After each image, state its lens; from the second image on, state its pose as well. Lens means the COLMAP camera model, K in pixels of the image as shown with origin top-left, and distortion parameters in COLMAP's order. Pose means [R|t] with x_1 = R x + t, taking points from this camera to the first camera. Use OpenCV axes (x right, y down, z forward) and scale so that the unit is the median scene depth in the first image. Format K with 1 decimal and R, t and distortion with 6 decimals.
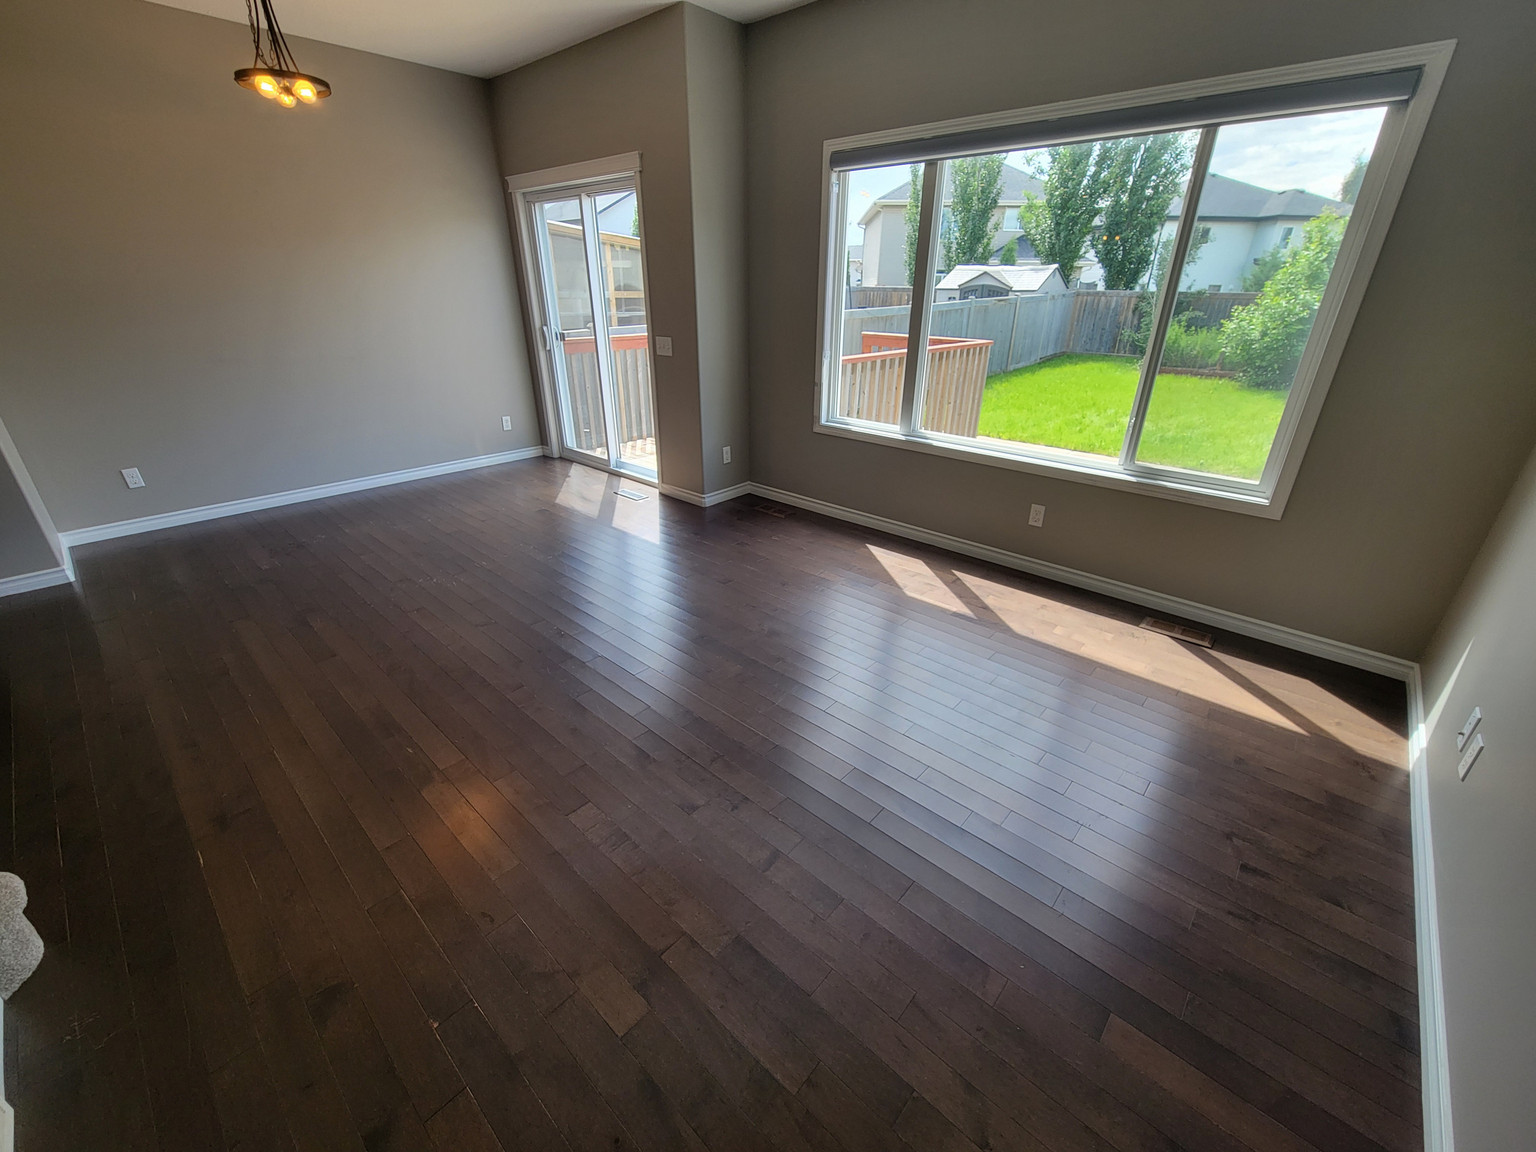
lens RADIAL K [[627.5, 0, 768.0], [0, 627.5, 576.0], [0, 0, 1]] dist [-0.000540, -0.000057]
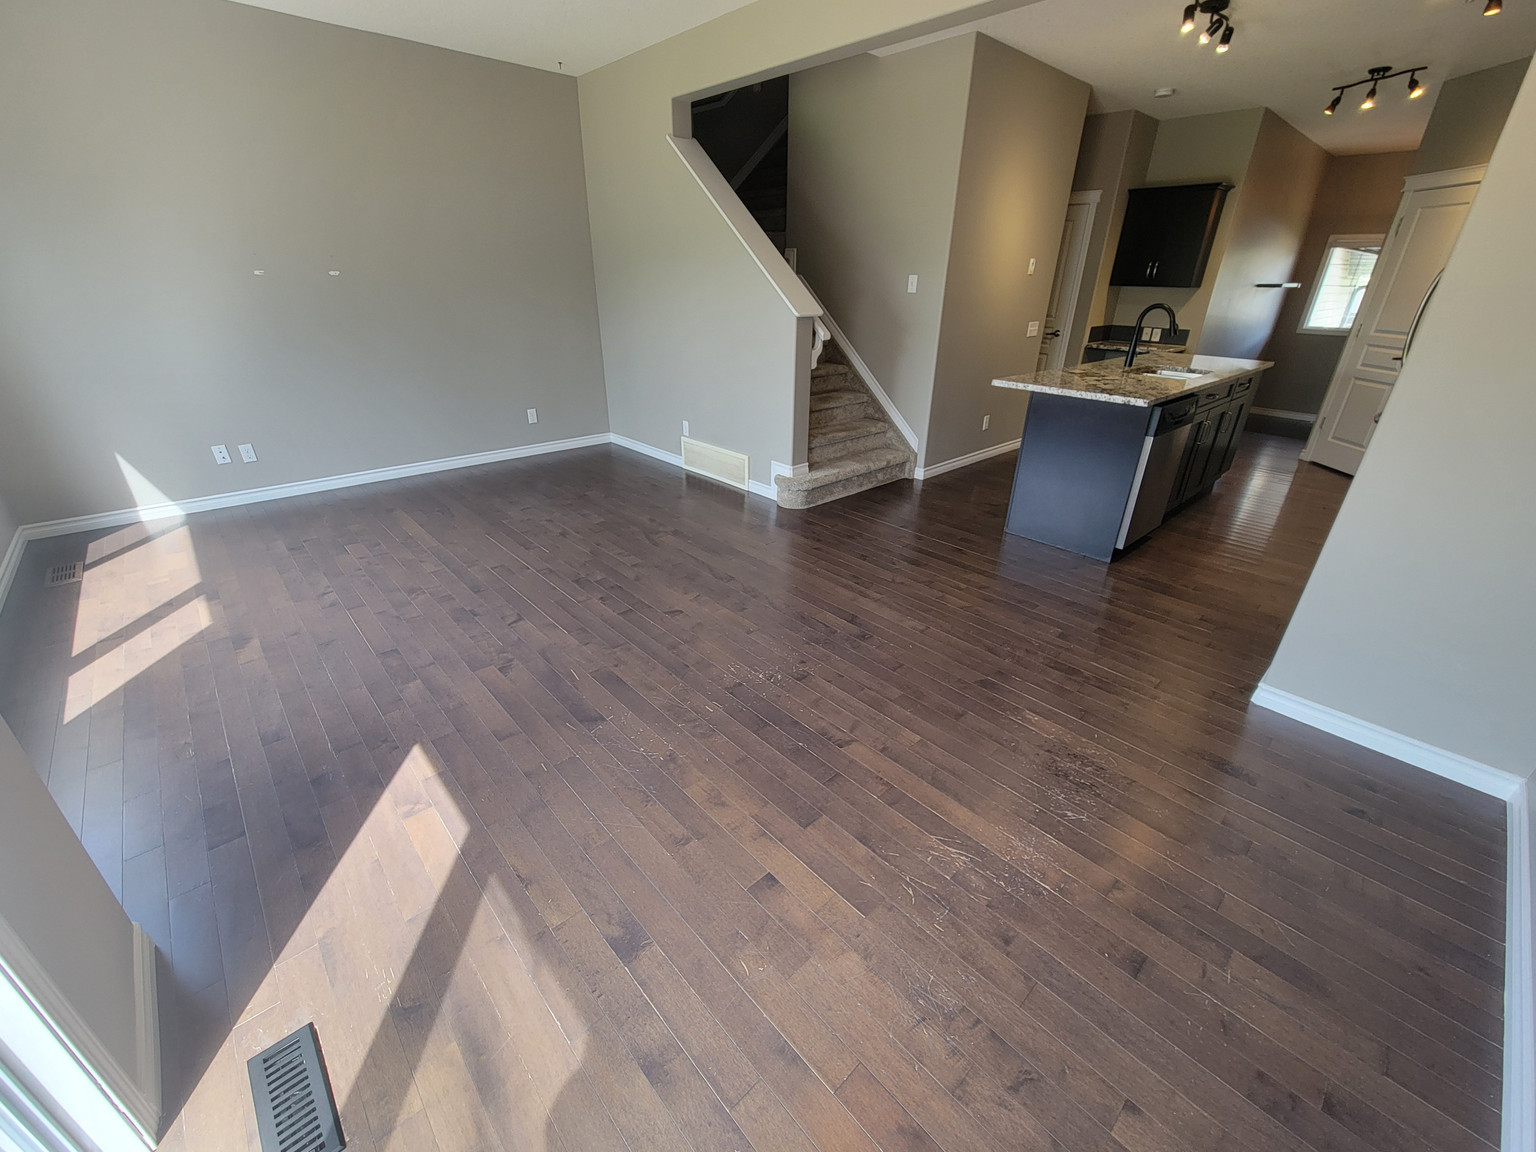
lens RADIAL K [[627.5, 0, 768.0], [0, 627.5, 576.0], [0, 0, 1]] dist [-0.000540, -0.000057]
pose [[-0.995734, -0.057902, 0.071842, -0.614069], [0.018254, 0.639596, 0.768495, -0.675276], [-0.090448, 0.766528, -0.635810, 1.450179]]
